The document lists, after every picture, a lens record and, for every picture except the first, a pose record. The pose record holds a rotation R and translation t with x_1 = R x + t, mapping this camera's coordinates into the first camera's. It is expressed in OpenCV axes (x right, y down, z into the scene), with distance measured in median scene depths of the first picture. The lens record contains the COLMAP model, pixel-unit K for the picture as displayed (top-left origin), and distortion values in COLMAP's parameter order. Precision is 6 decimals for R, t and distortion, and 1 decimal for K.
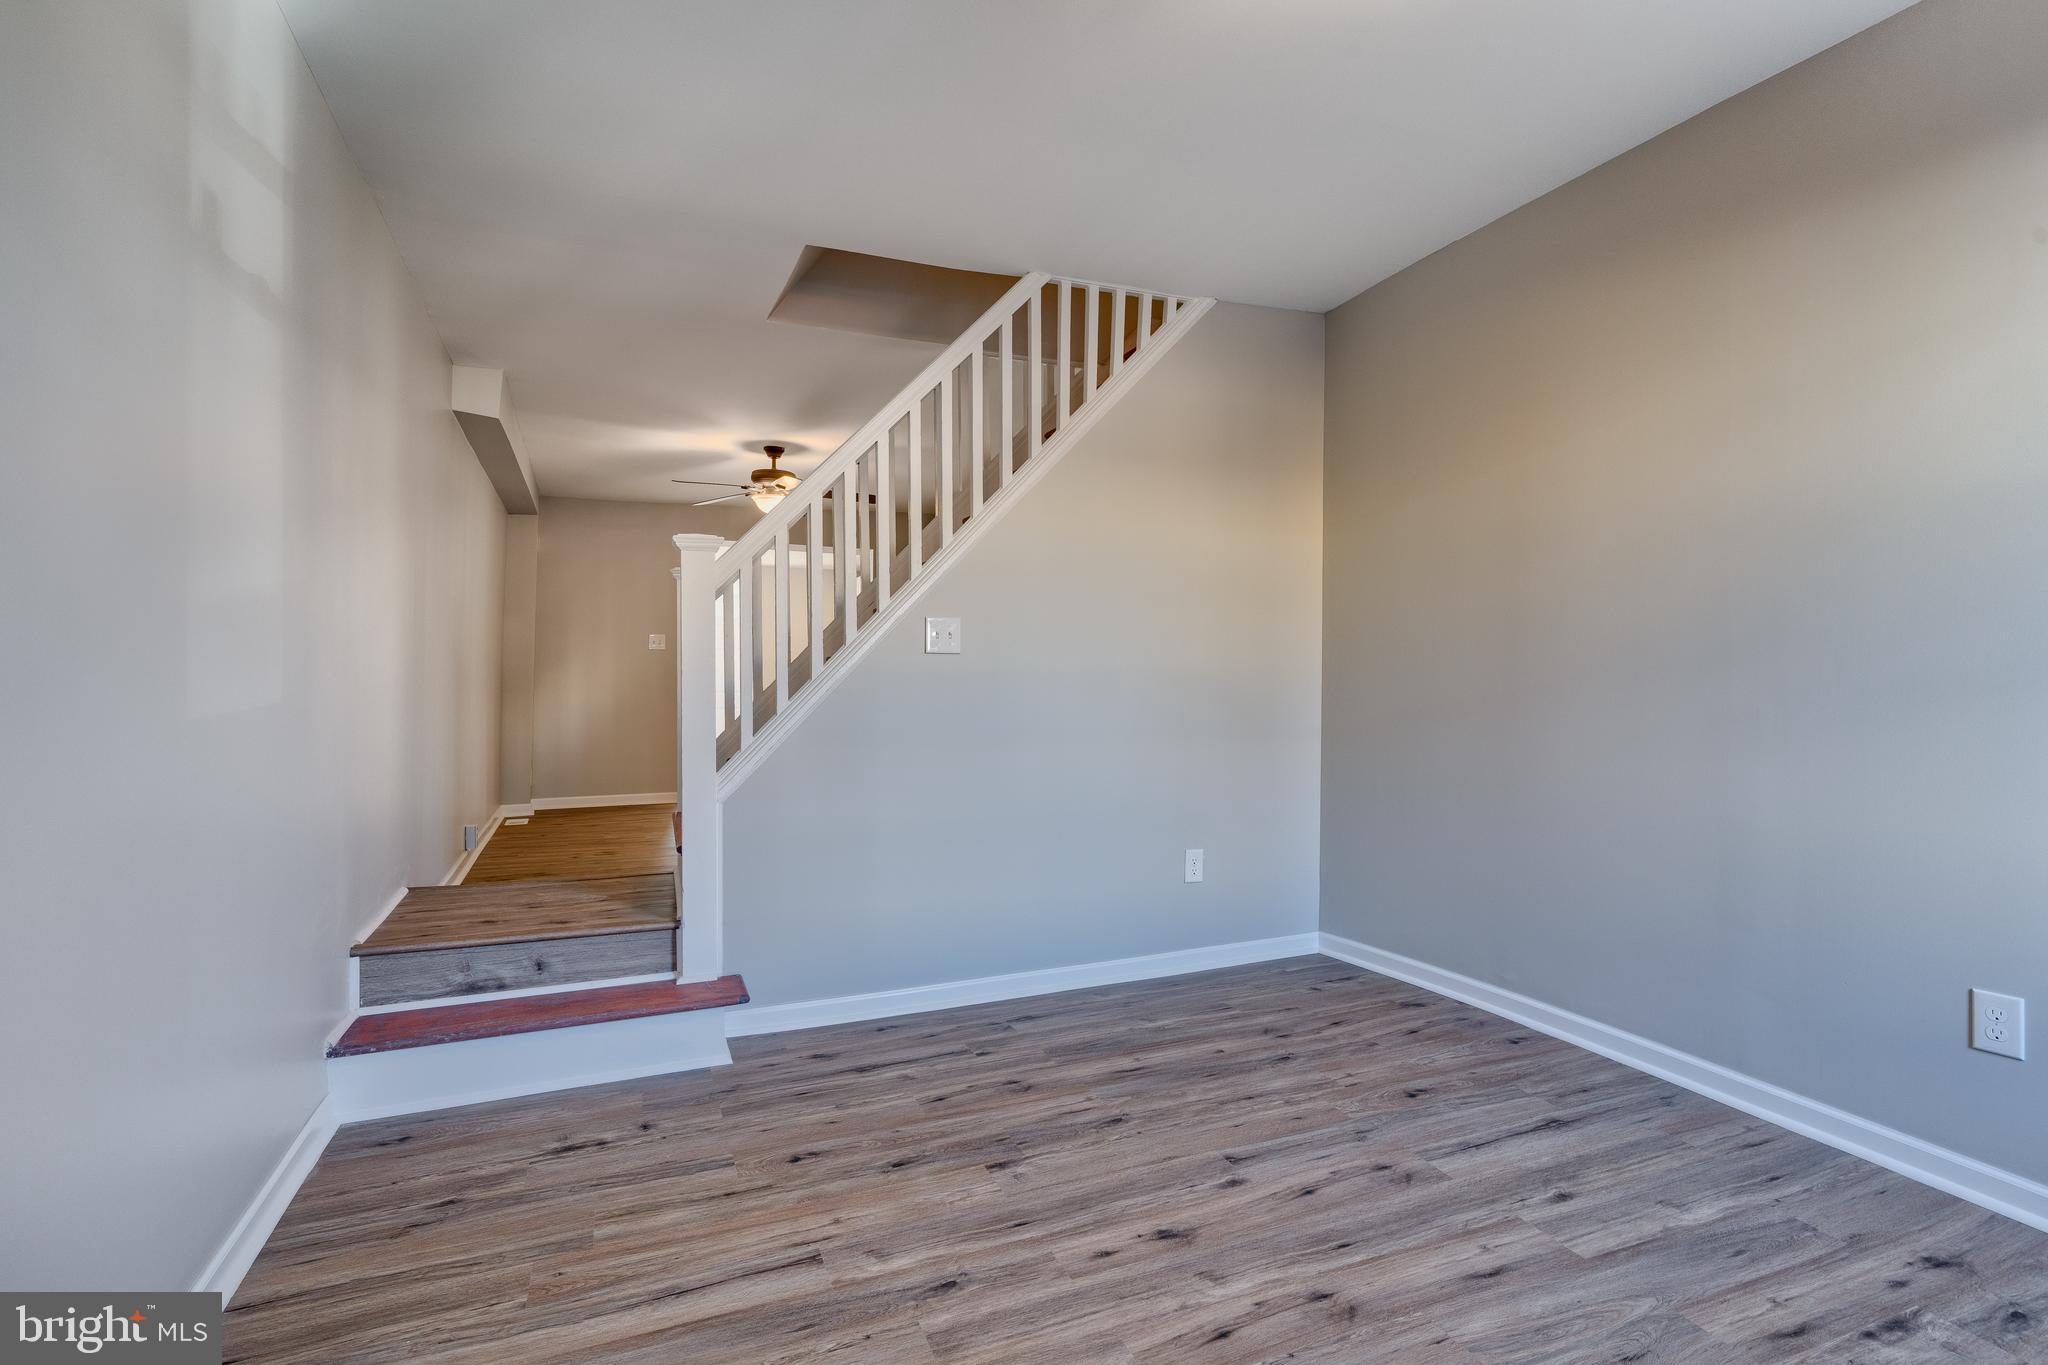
lens RADIAL K [[958.7, 0, 1028.3], [0, 958.7, 676.2], [0, 0, 1]] dist [-0.001528, -0.000306]
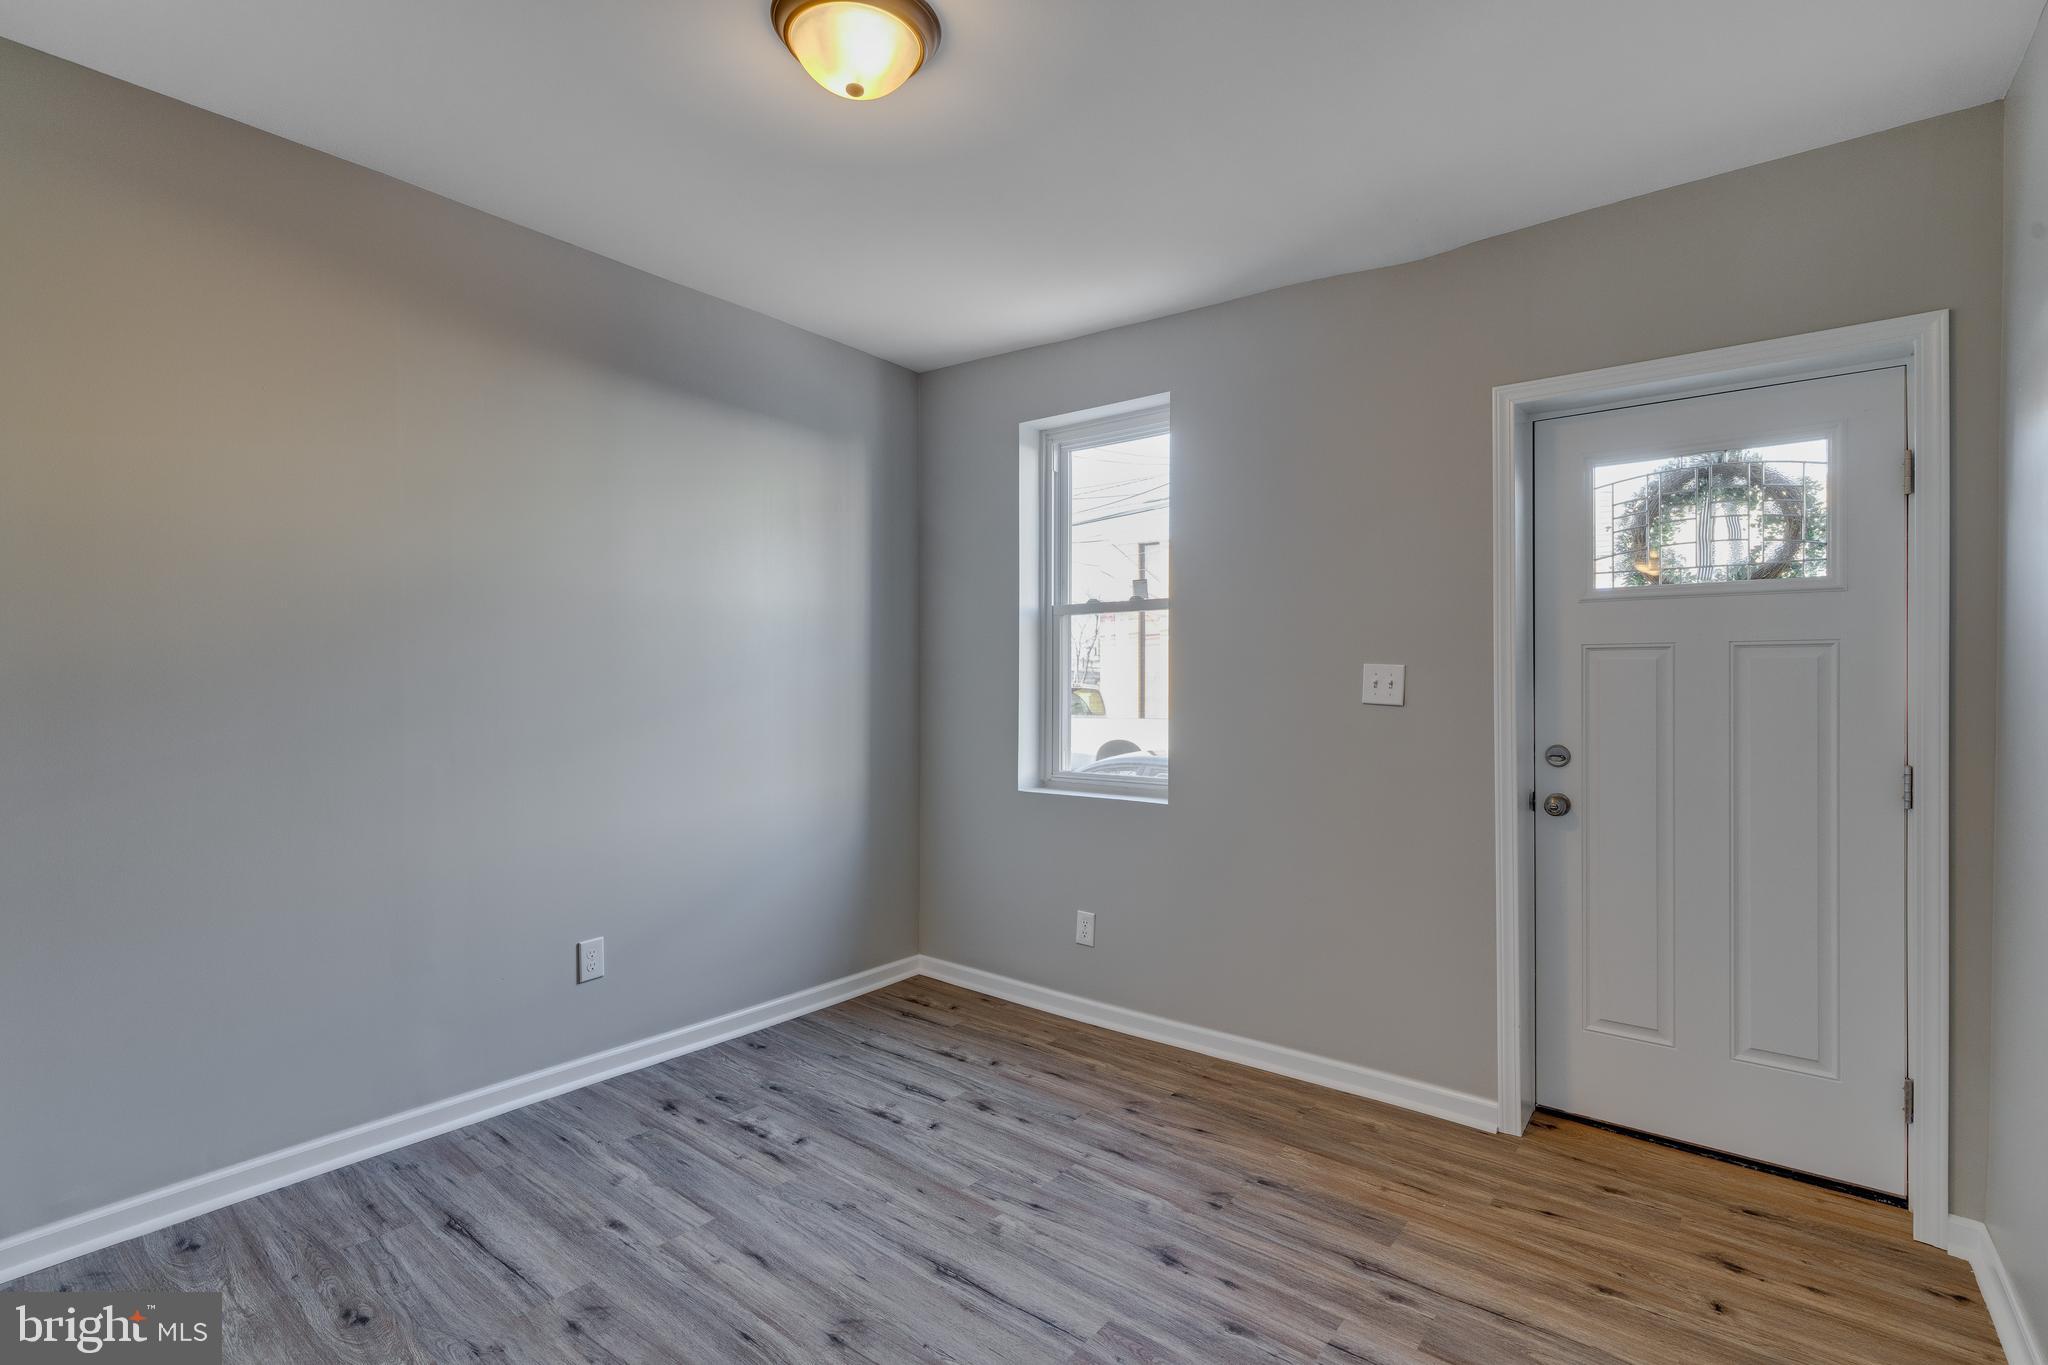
lens RADIAL K [[948.7, 0, 1027.6], [0, 948.7, 689.7], [0, 0, 1]] dist [0.002095, 0.000395]
pose [[-0.484704, -0.005823, 0.874659, -0.590029], [0.001600, 0.999970, 0.007543, -0.059438], [-0.874677, 0.005055, -0.484681, 1.115552]]
